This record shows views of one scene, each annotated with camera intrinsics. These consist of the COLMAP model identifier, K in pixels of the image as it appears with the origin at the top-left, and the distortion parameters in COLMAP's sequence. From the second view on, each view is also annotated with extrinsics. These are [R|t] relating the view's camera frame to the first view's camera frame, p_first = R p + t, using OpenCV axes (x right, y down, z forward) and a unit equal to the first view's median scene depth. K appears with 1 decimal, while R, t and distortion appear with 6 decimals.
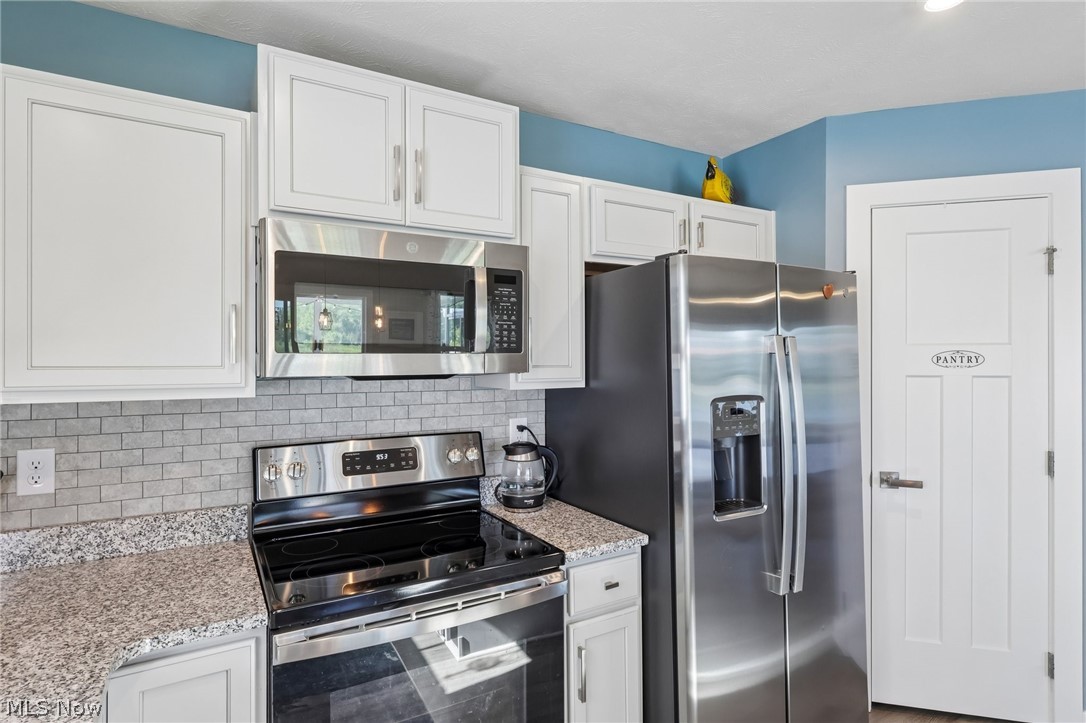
lens RADIAL K [[570.1, 0, 540.3], [0, 570.1, 351.9], [0, 0, 1]] dist [-0.000026, 0.000728]
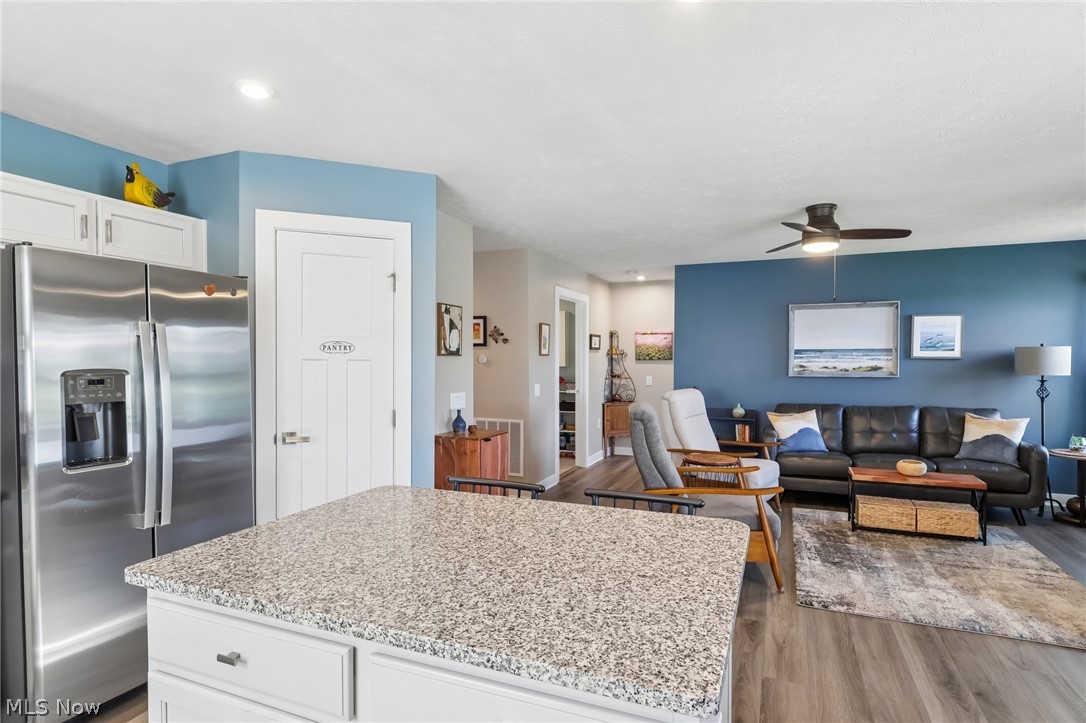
lens RADIAL K [[571.5, 0, 542.0], [0, 571.5, 366.7], [0, 0, 1]] dist [0.000812, 0.000314]
pose [[0.799399, 0.003188, 0.600793, 0.292323], [-0.017184, 0.999698, 0.017560, 0.026707], [-0.600555, -0.024362, 0.799212, -0.419835]]
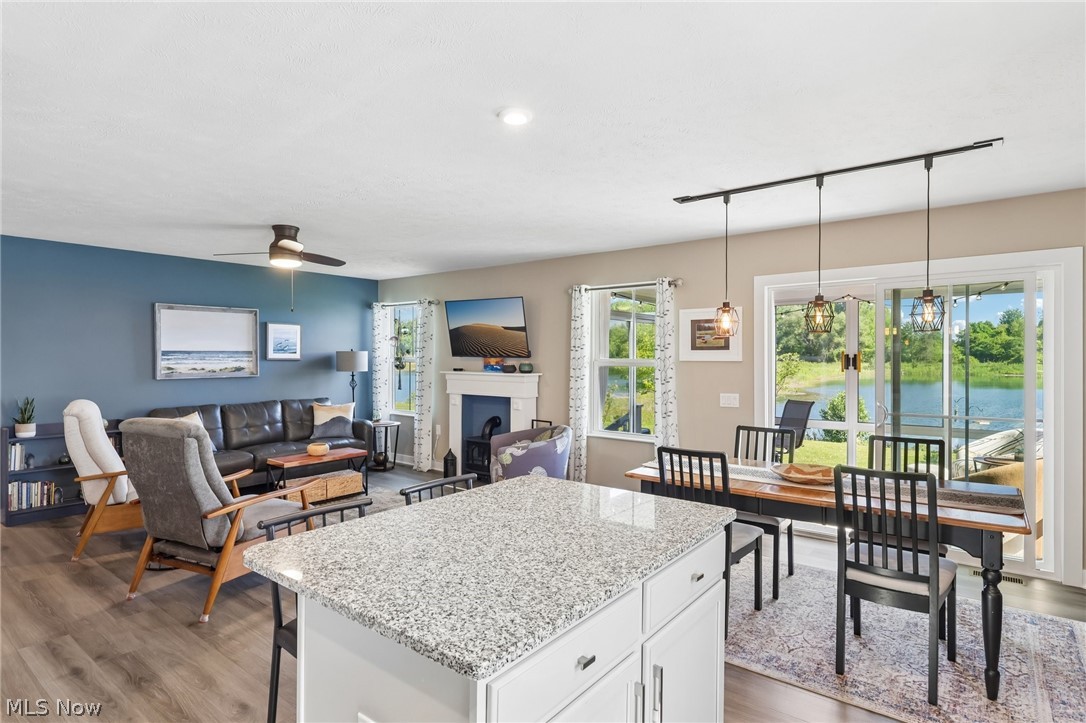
lens RADIAL K [[571.5, 0, 542.0], [0, 571.5, 366.7], [0, 0, 1]] dist [0.000812, 0.000314]
pose [[-0.368952, -0.008342, 0.929411, -0.144469], [-0.010136, 0.999936, 0.004951, 0.012543], [-0.929393, -0.007593, -0.369013, 0.446174]]
